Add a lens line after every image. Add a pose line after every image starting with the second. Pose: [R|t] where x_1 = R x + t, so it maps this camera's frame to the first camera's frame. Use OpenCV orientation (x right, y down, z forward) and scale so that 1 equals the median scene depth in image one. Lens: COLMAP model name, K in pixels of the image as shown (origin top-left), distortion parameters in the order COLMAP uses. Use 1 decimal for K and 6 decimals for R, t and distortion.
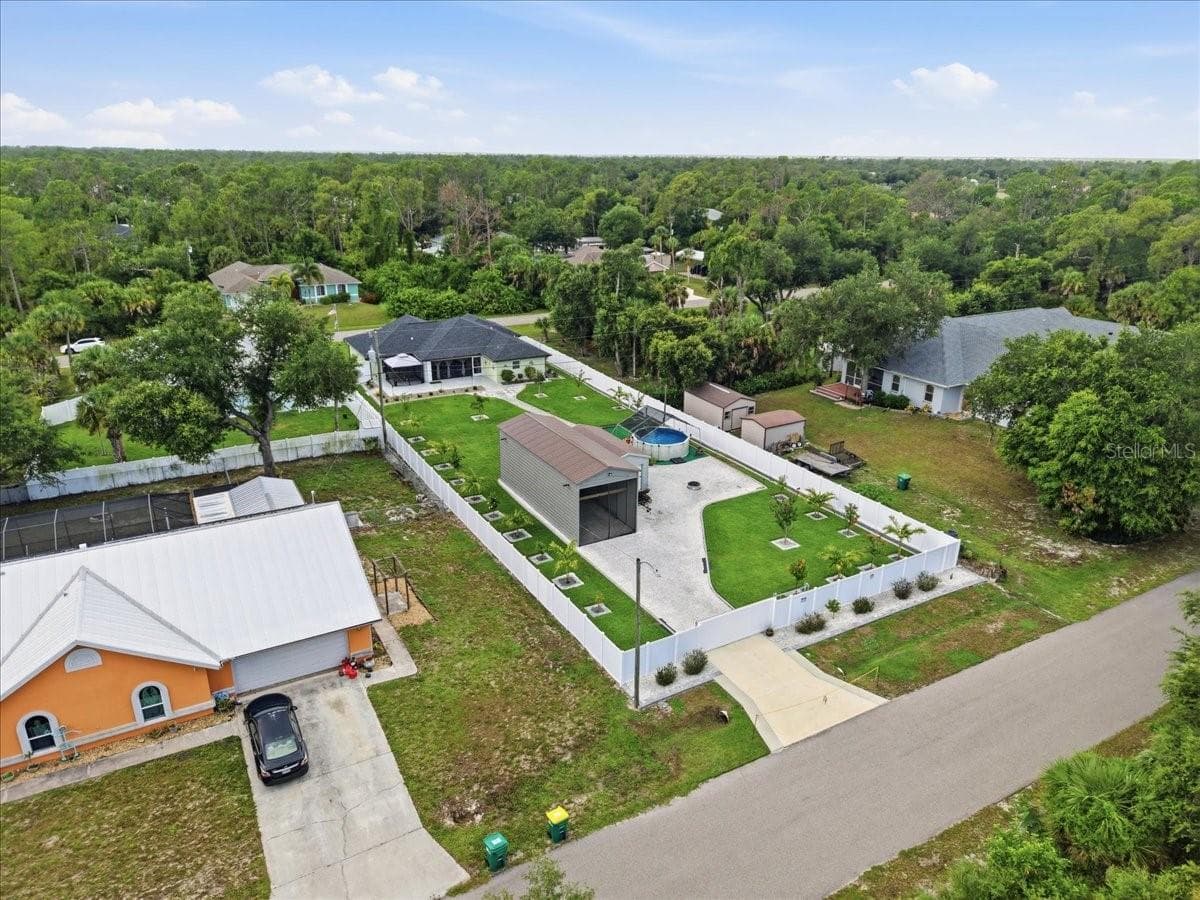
lens RADIAL K [[799.0, 0, 600.0], [0, 799.0, 450.0], [0, 0, 1]] dist [0.053427, -0.058105]
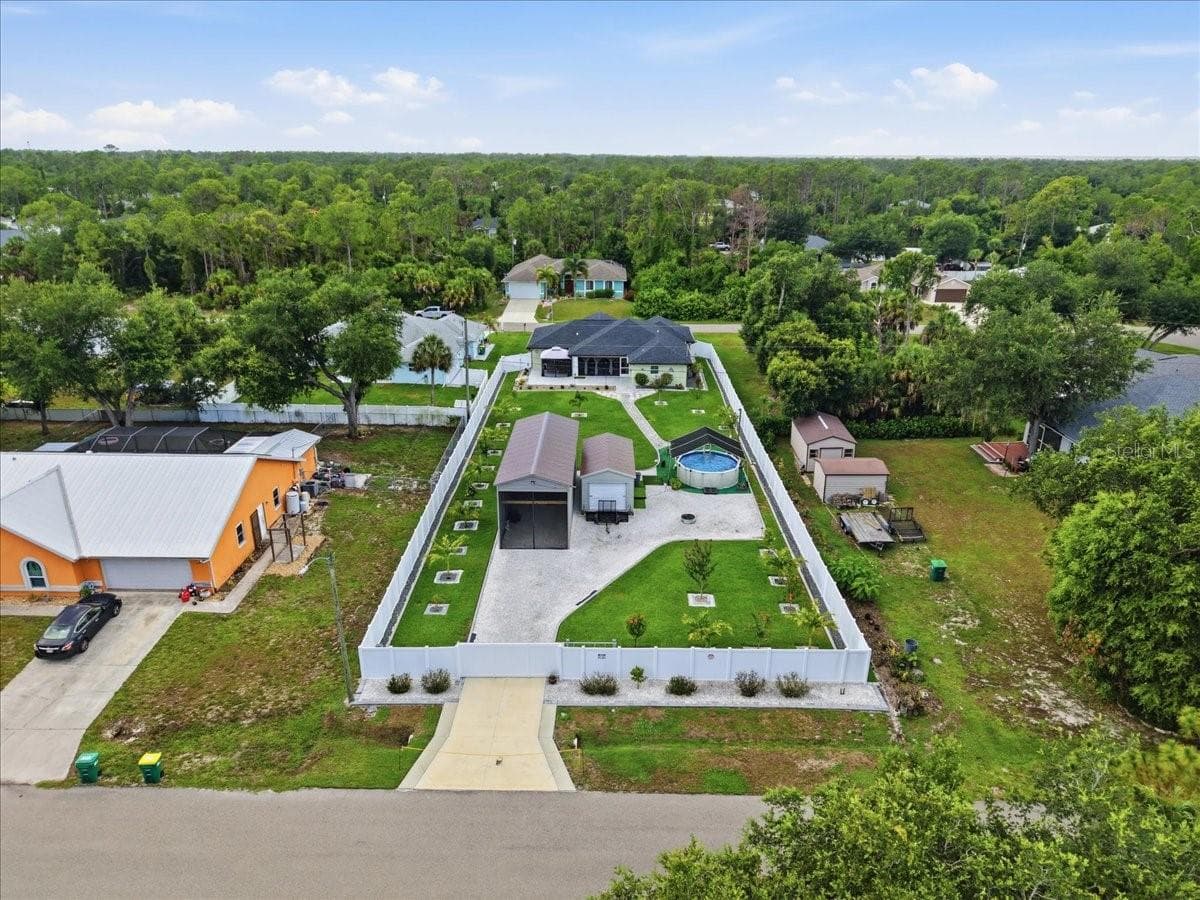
lens RADIAL K [[799.0, 0, 600.0], [0, 799.0, 450.0], [0, 0, 1]] dist [0.053427, -0.058105]
pose [[0.862895, 0.168433, -0.476491, 0.447014], [-0.171456, 0.984478, 0.037504, -0.048523], [0.475411, 0.049335, 0.878379, 0.153438]]
